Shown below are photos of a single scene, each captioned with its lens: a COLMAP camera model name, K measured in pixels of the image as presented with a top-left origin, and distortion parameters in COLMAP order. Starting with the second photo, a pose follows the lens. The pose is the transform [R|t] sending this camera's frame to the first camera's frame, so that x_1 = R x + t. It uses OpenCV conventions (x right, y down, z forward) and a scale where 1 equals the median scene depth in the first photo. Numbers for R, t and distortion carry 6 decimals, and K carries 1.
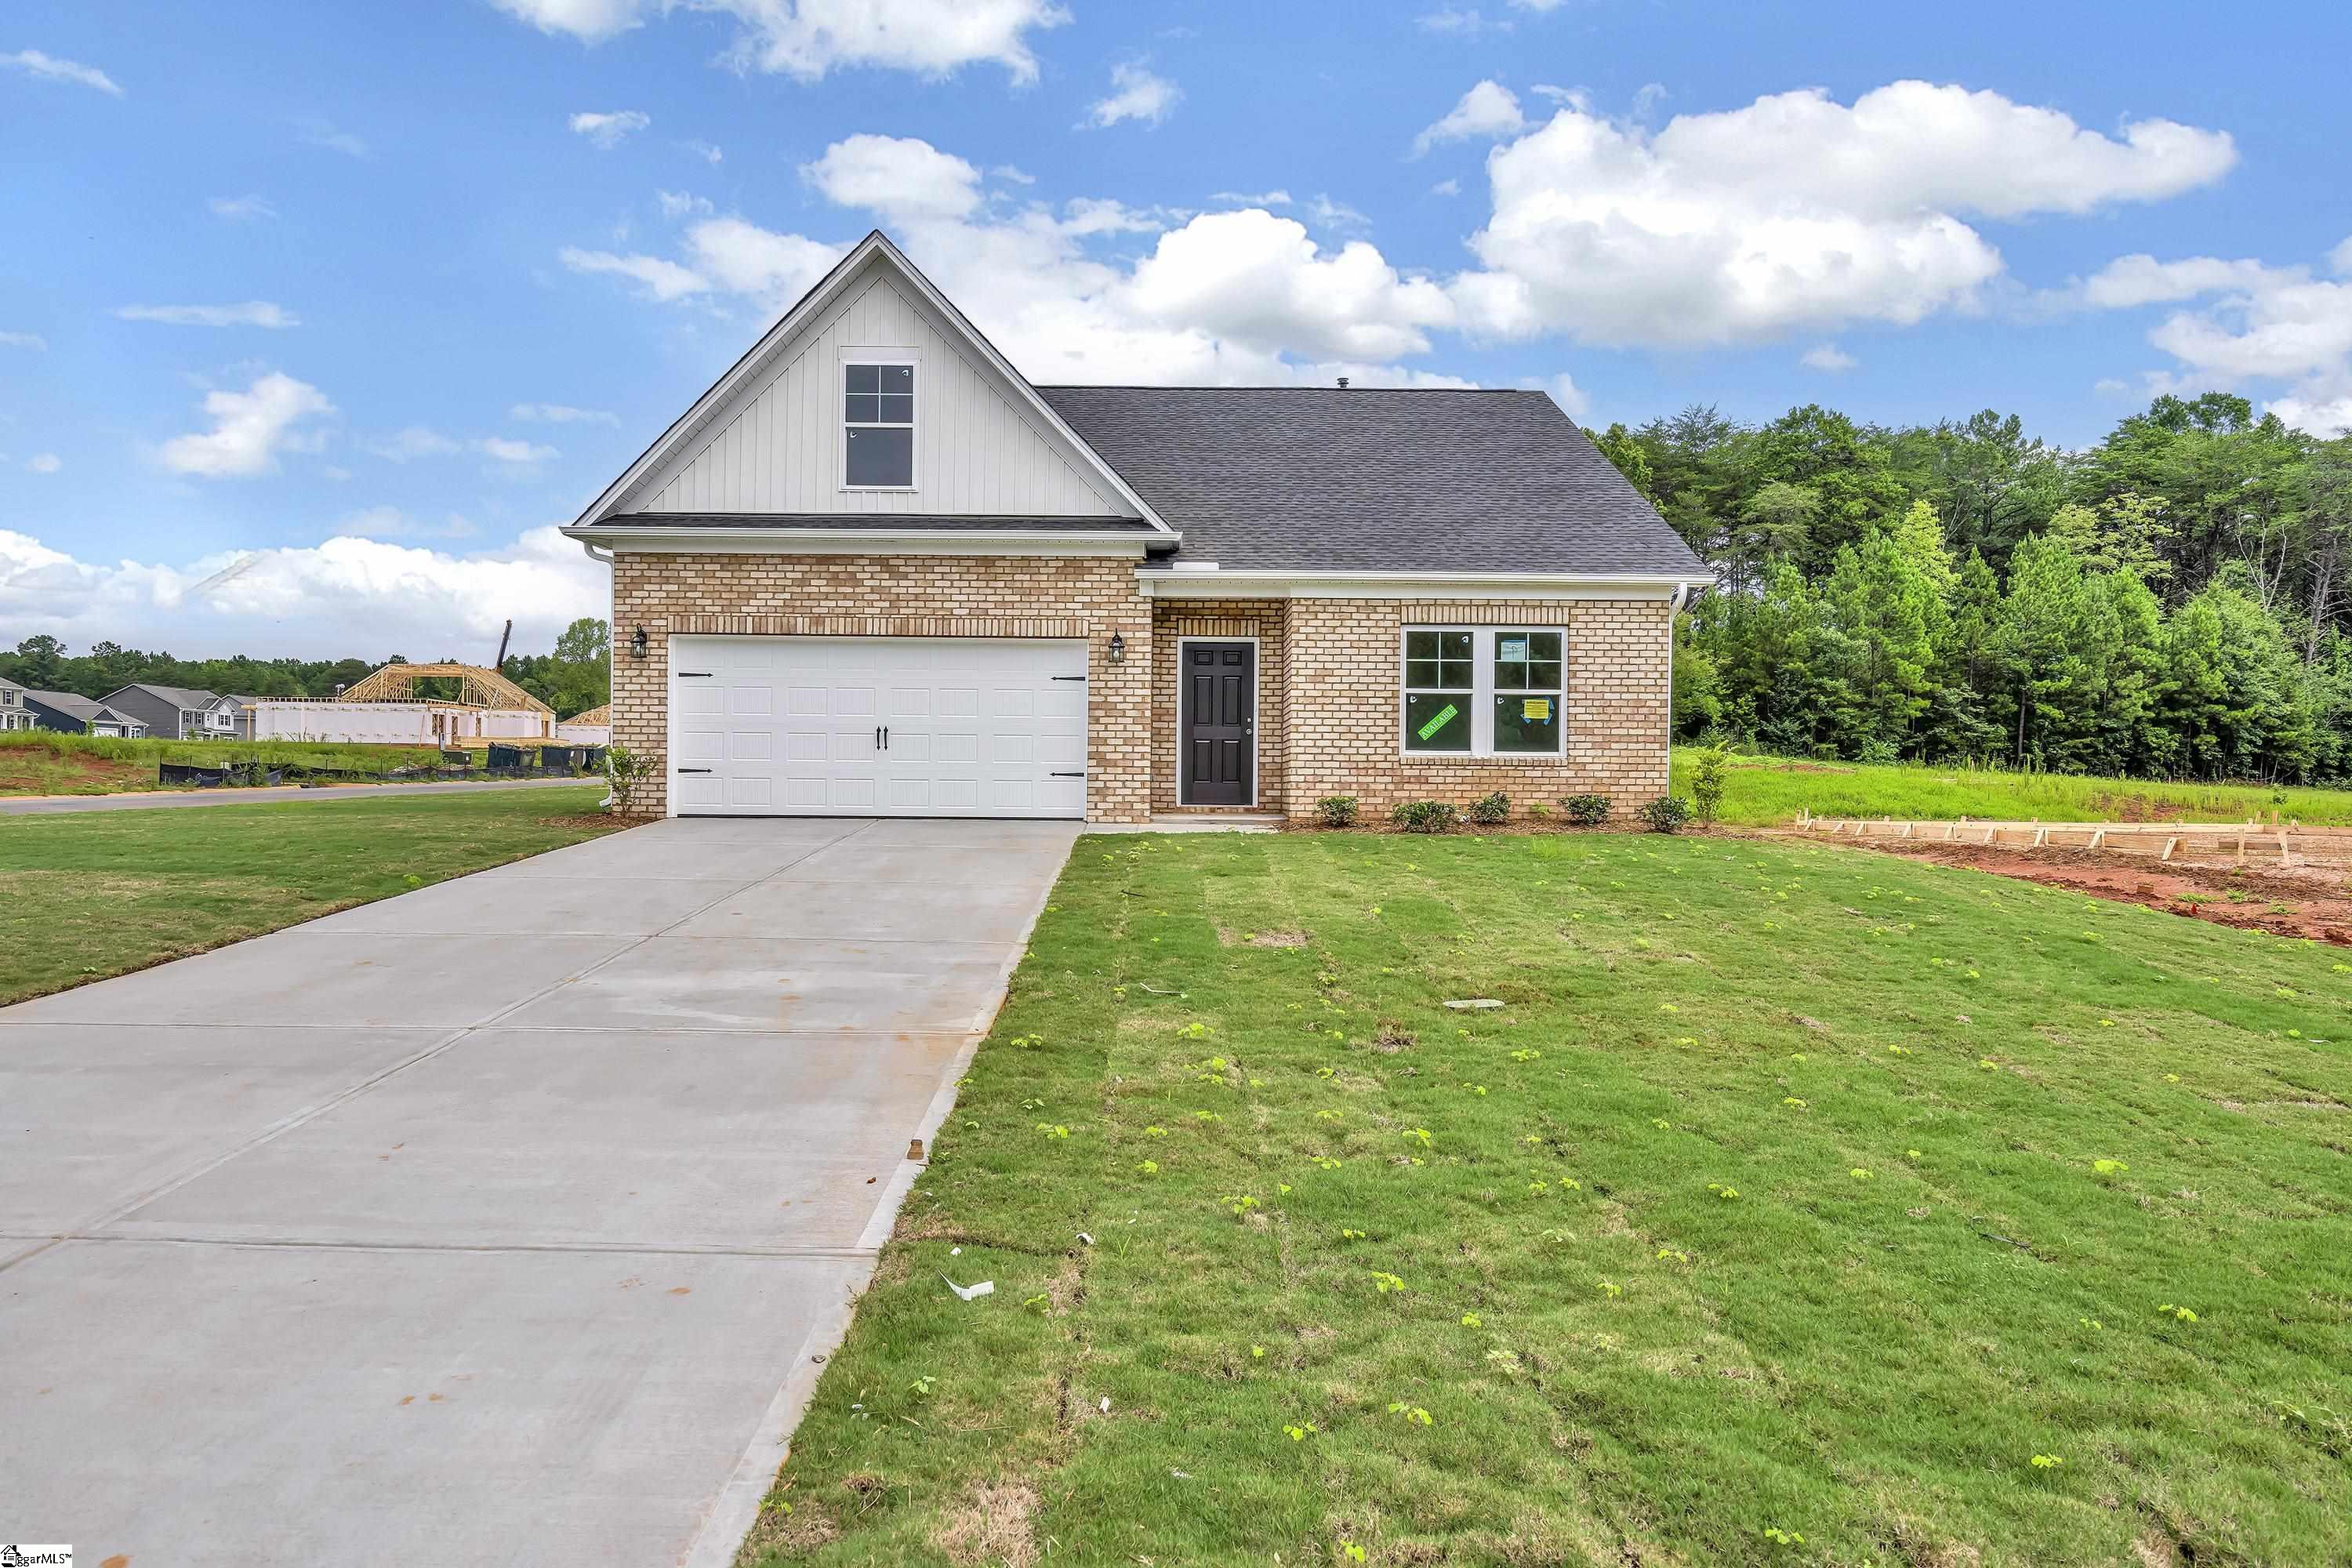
lens RADIAL K [[1626.0, 0, 1178.8], [0, 1626.0, 781.4], [0, 0, 1]] dist [-0.001797, -0.000041]
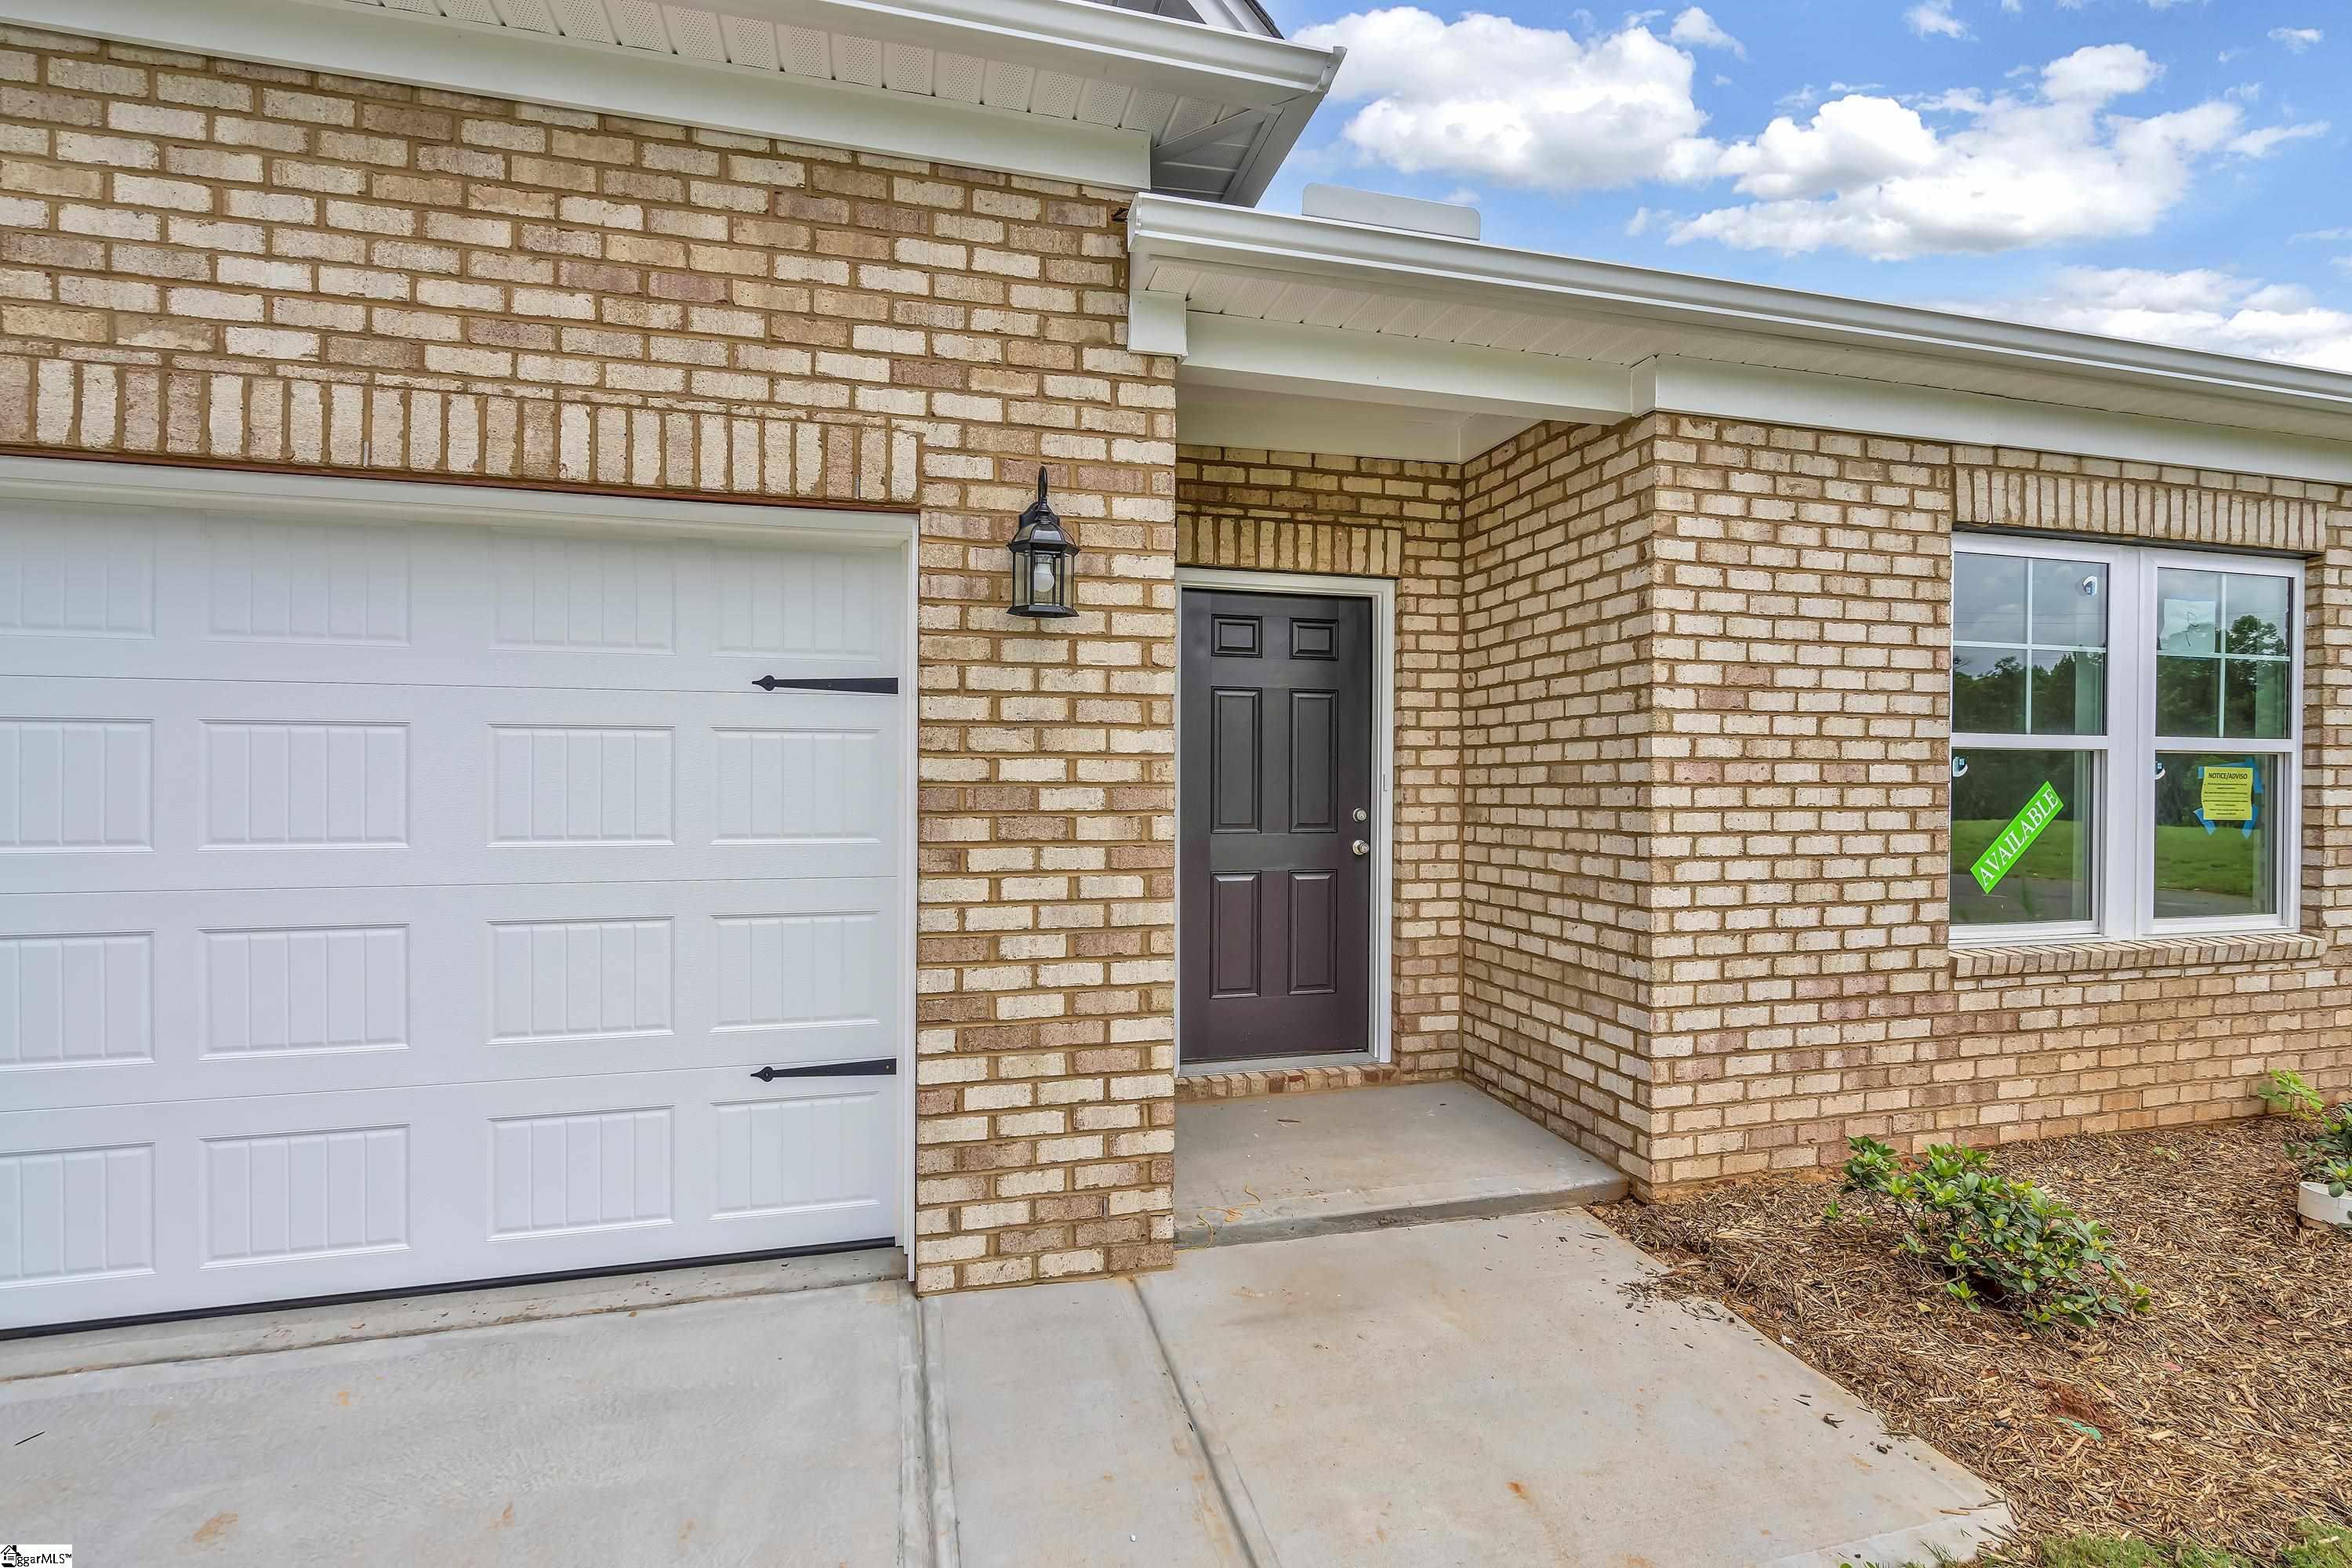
lens RADIAL K [[1053.8, 0, 1161.0], [0, 1053.8, 783.2], [0, 0, 1]] dist [-0.004260, 0.002918]
pose [[0.967279, -0.006884, 0.253621, -0.060136], [0.005375, 0.999963, 0.006642, -0.049543], [-0.253657, -0.005062, 0.967281, 0.840260]]
